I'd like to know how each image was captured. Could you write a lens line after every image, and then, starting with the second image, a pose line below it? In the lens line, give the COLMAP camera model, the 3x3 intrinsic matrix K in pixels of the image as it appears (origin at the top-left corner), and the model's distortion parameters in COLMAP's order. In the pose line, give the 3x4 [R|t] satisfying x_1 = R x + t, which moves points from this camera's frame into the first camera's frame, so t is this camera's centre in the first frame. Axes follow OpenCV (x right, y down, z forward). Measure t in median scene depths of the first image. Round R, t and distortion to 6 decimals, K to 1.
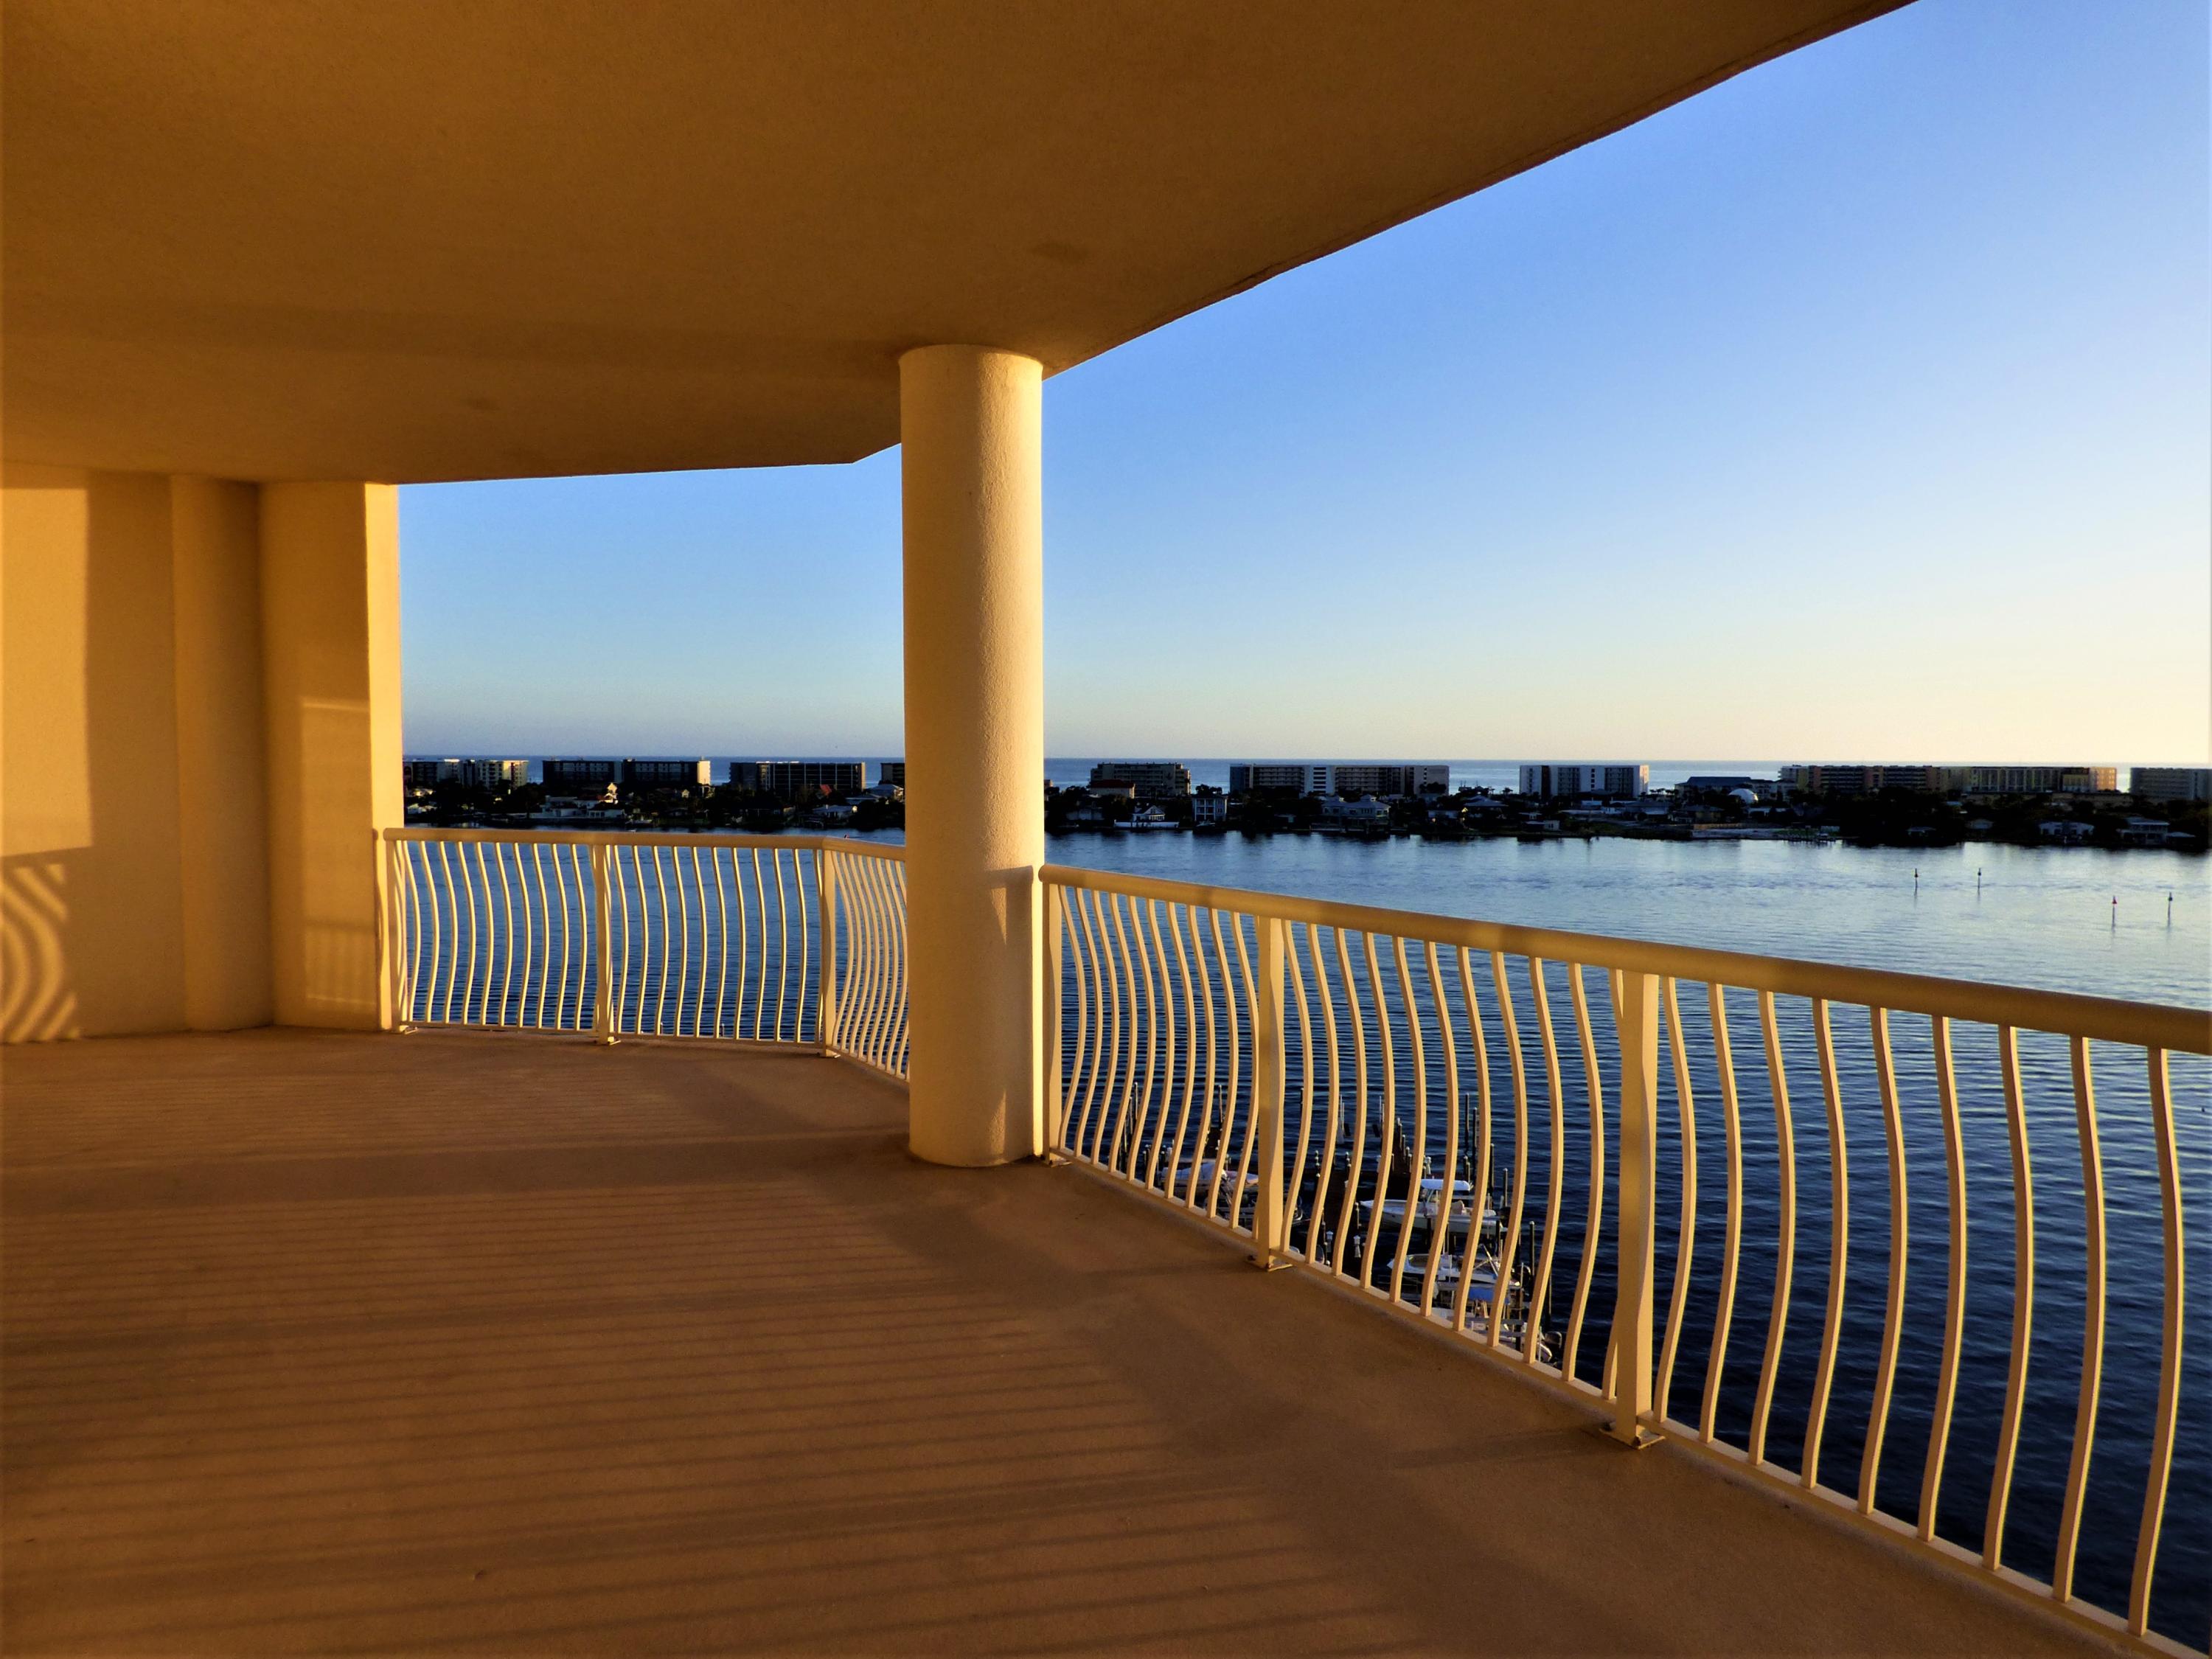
lens RADIAL K [[1386.5, 0, 1109.3], [0, 1386.5, 828.9], [0, 0, 1]] dist [-0.018367, -0.002082]
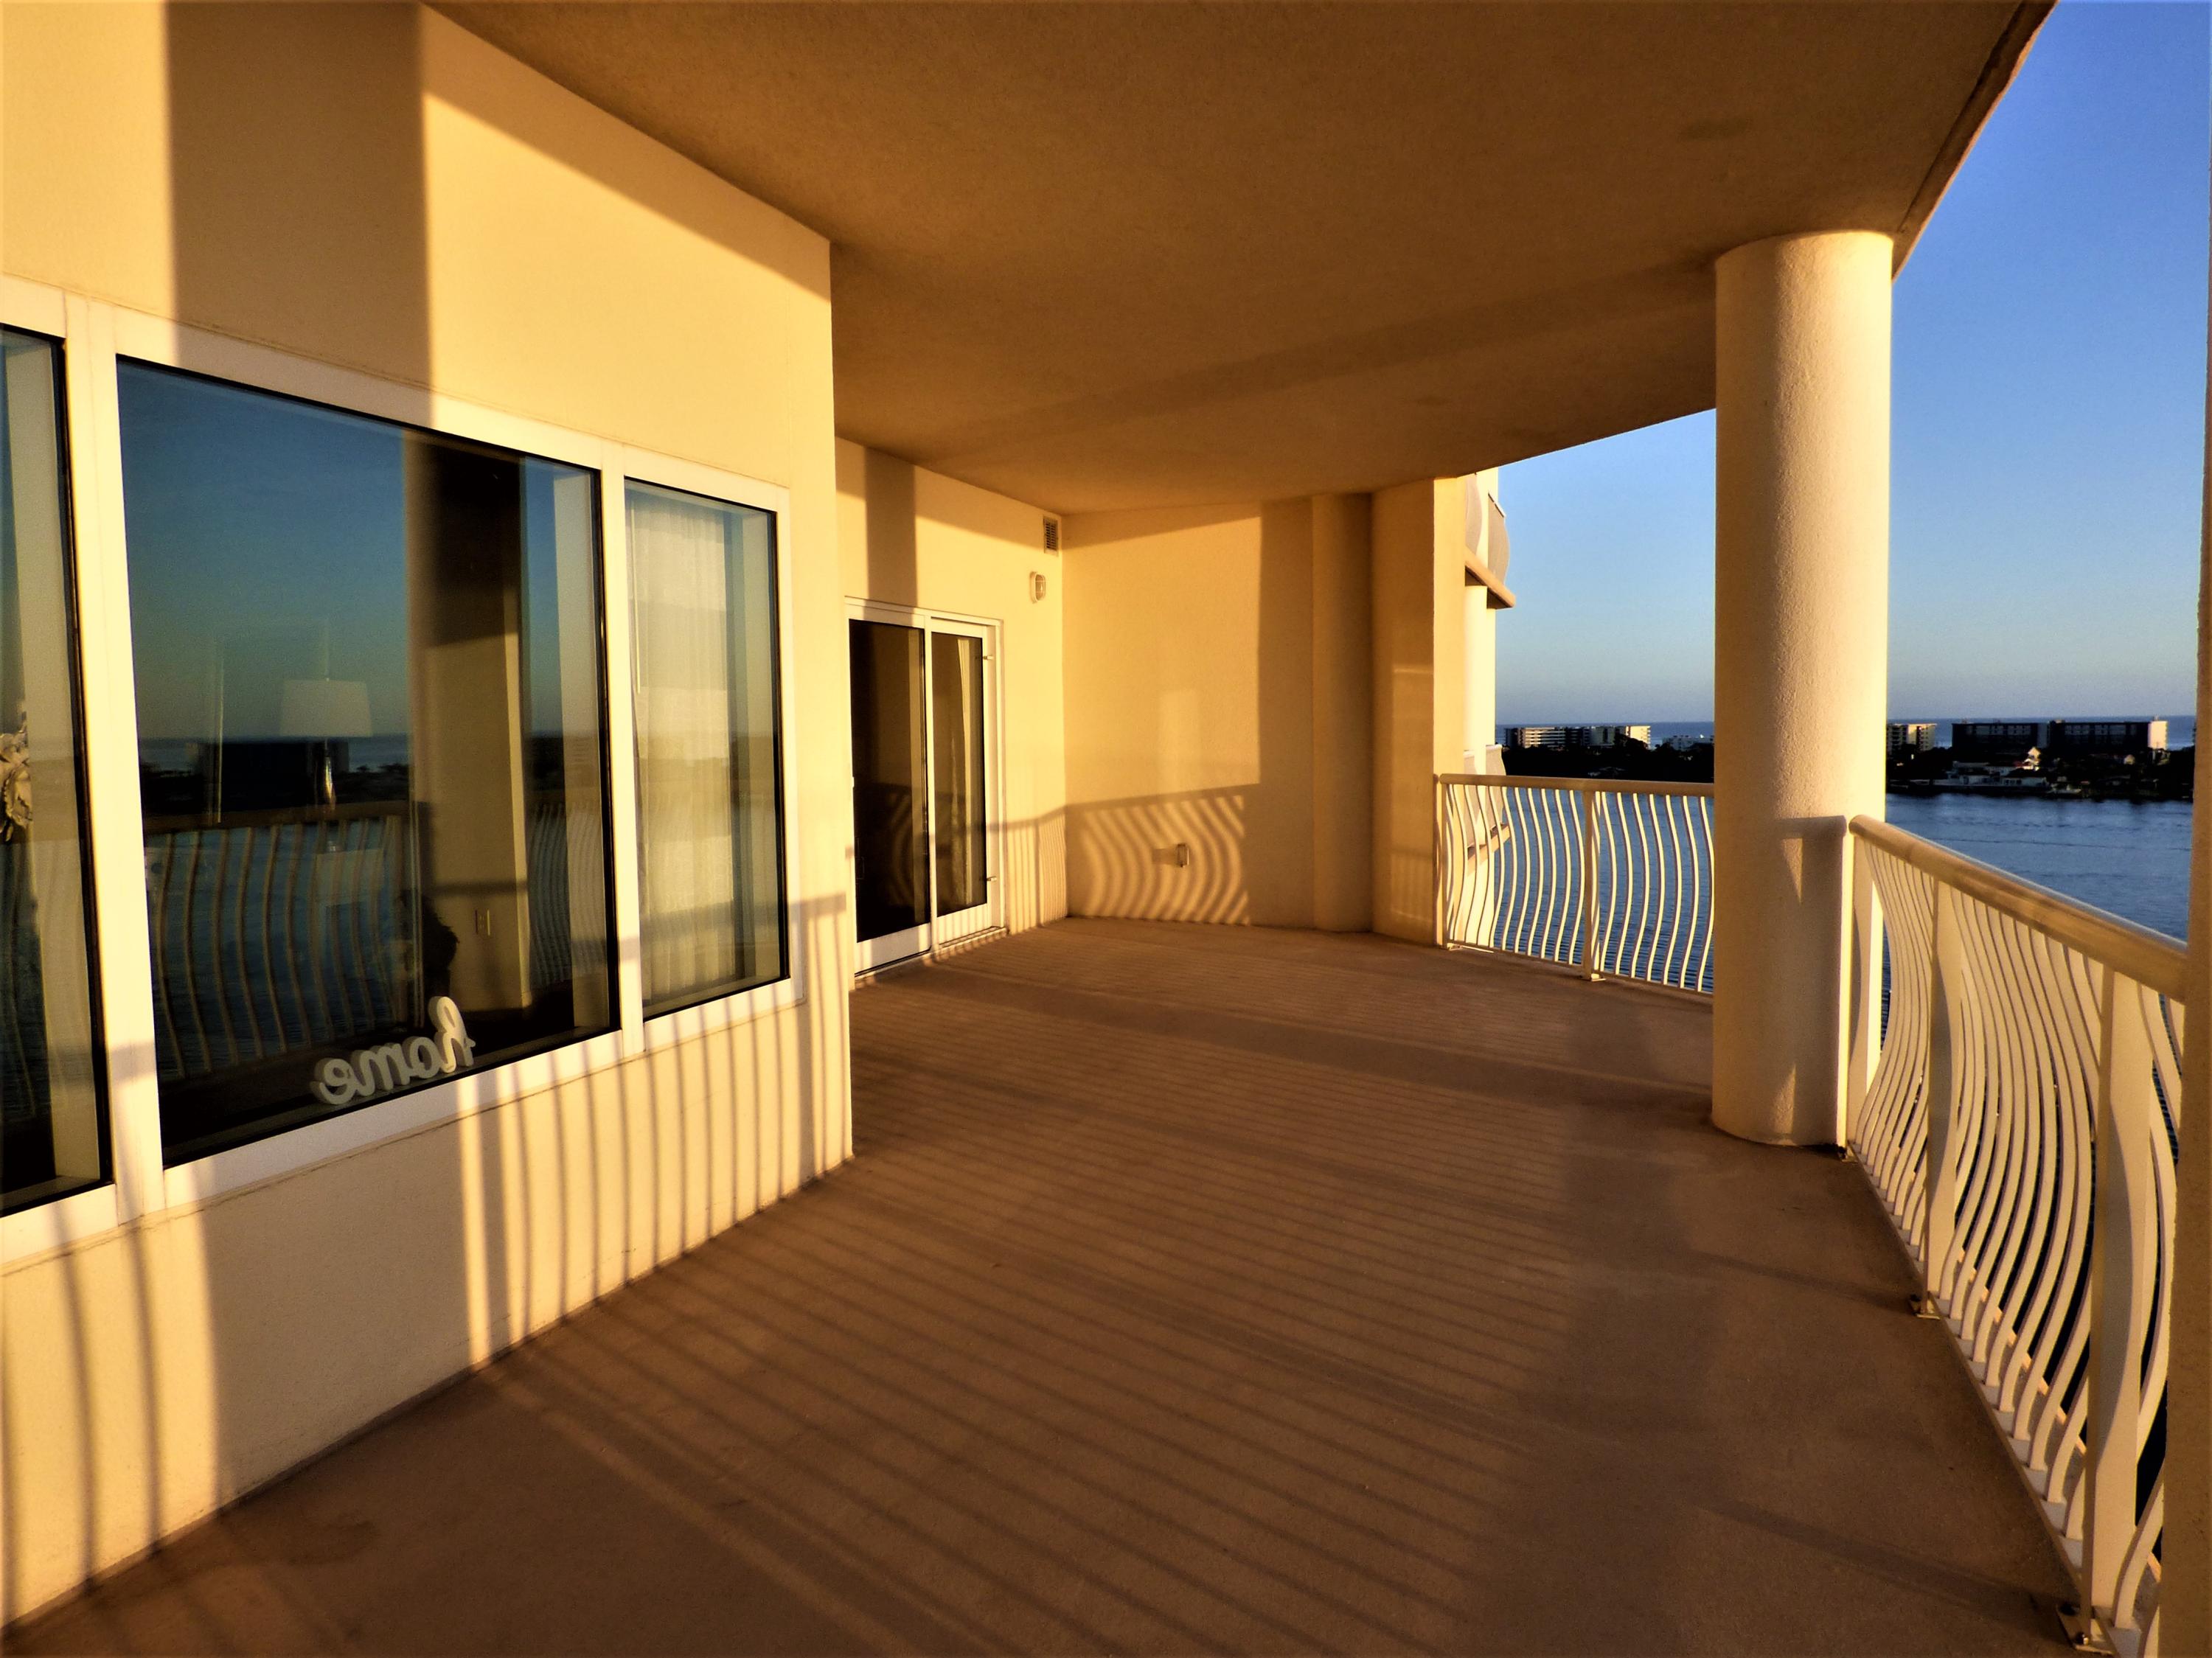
lens RADIAL K [[1386.3, 0, 1117.0], [0, 1386.3, 824.6], [0, 0, 1]] dist [-0.018367, -0.002082]
pose [[0.593354, 0.043262, -0.803778, 0.256491], [-0.025105, 0.999063, 0.035240, 0.008799], [0.804550, -0.000731, 0.593885, 0.079311]]
